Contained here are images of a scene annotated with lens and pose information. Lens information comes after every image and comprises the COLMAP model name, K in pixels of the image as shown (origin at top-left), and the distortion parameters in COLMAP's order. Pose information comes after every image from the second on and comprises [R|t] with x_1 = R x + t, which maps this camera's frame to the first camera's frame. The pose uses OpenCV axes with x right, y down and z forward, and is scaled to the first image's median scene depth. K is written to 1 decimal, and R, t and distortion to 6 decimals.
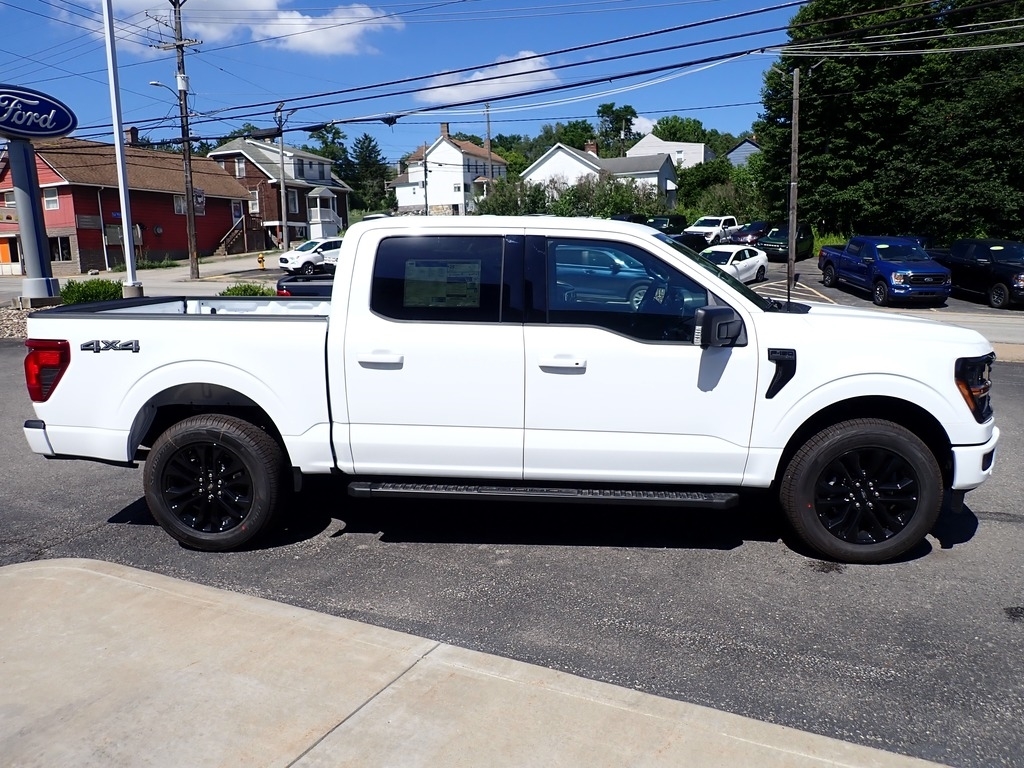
lens RADIAL K [[744.7, 0, 512.1], [0, 744.7, 382.1], [0, 0, 1]] dist [-0.010489, -0.006826]
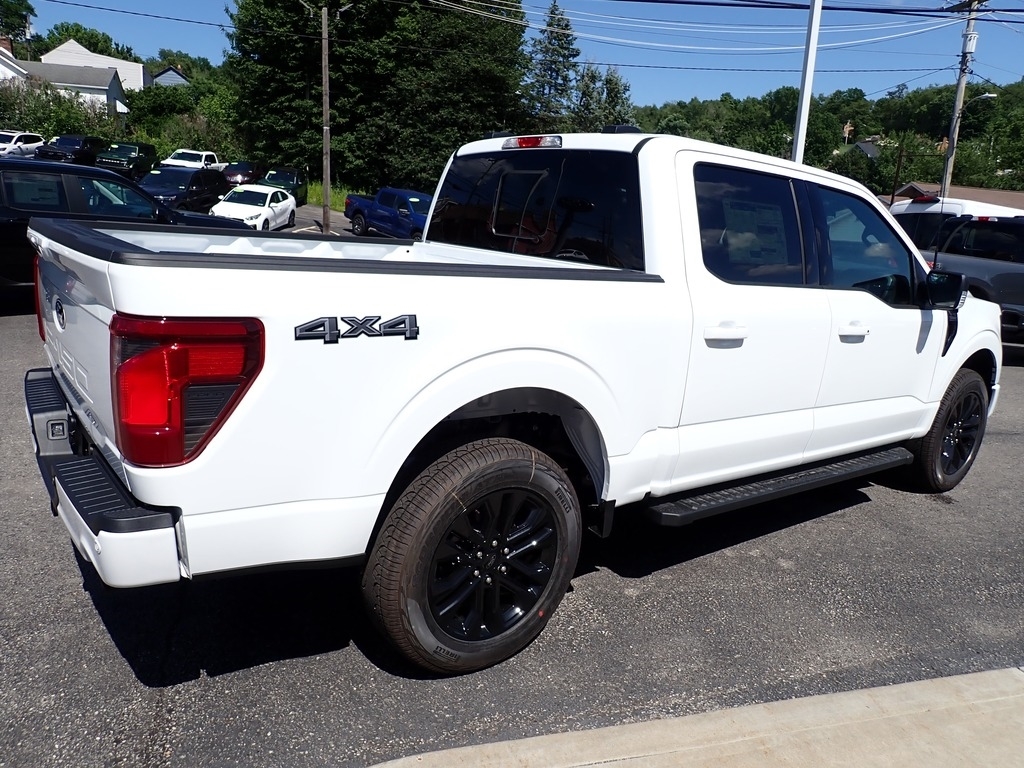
lens RADIAL K [[744.7, 0, 516.6], [0, 744.7, 387.9], [0, 0, 1]] dist [-0.010489, -0.006826]
pose [[0.741815, -0.088124, 0.664789, -0.089584], [0.034452, 0.995027, 0.093457, -0.005855], [-0.669719, -0.046425, 0.741162, 0.064946]]
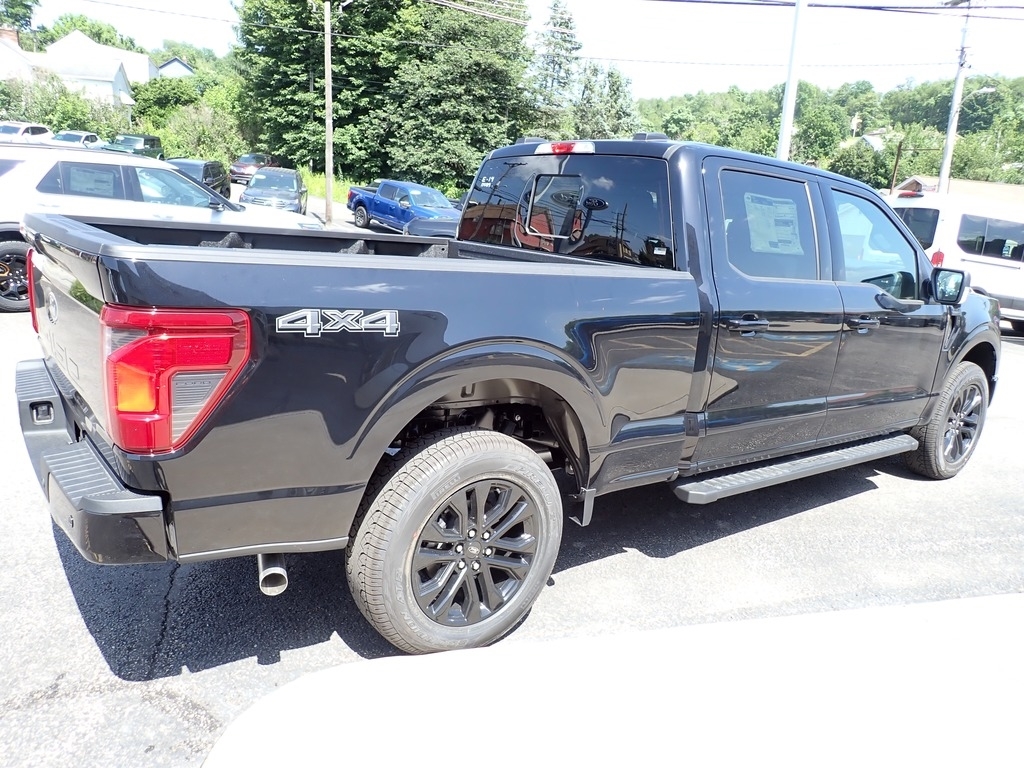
lens RADIAL K [[744.7, 0, 516.3], [0, 744.7, 389.0], [0, 0, 1]] dist [-0.010489, -0.006826]
pose [[0.746154, -0.092195, 0.659359, -0.093422], [0.030562, 0.994065, 0.104410, -0.004601], [-0.665072, -0.057754, 0.744543, 0.052232]]
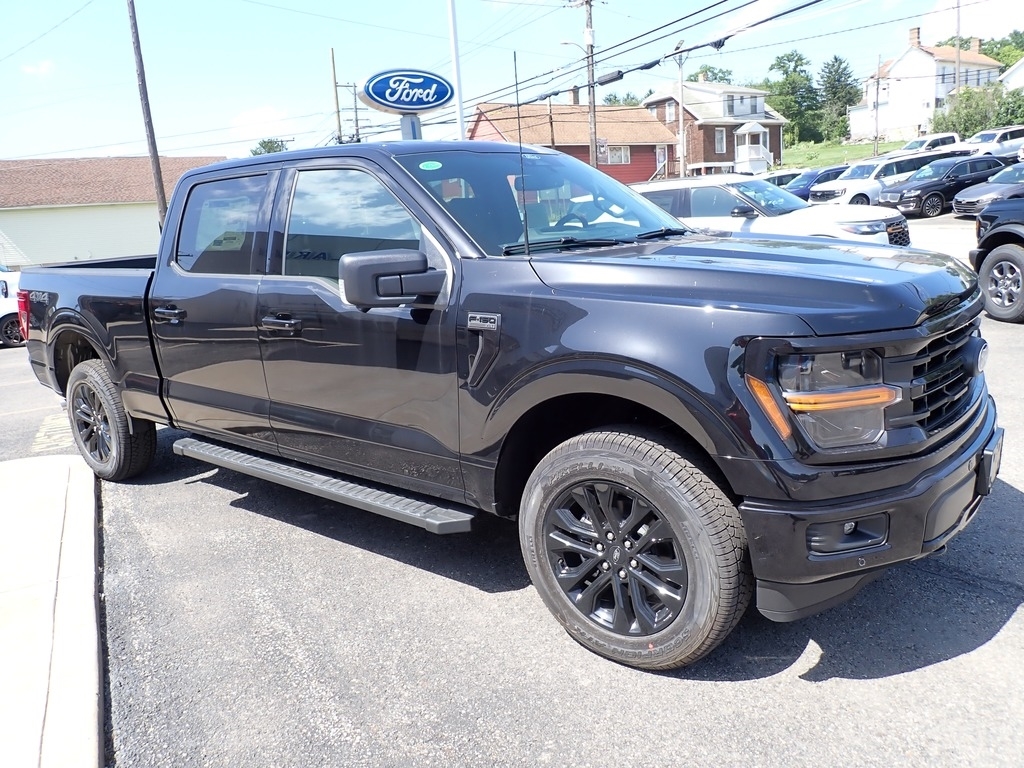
lens RADIAL K [[744.7, 0, 509.6], [0, 744.7, 386.3], [0, 0, 1]] dist [-0.010489, -0.006826]
pose [[0.828386, 0.075520, -0.555044, 0.082868], [-0.030469, 0.995478, 0.089972, -0.002838], [0.559329, -0.057620, 0.826941, 0.038975]]
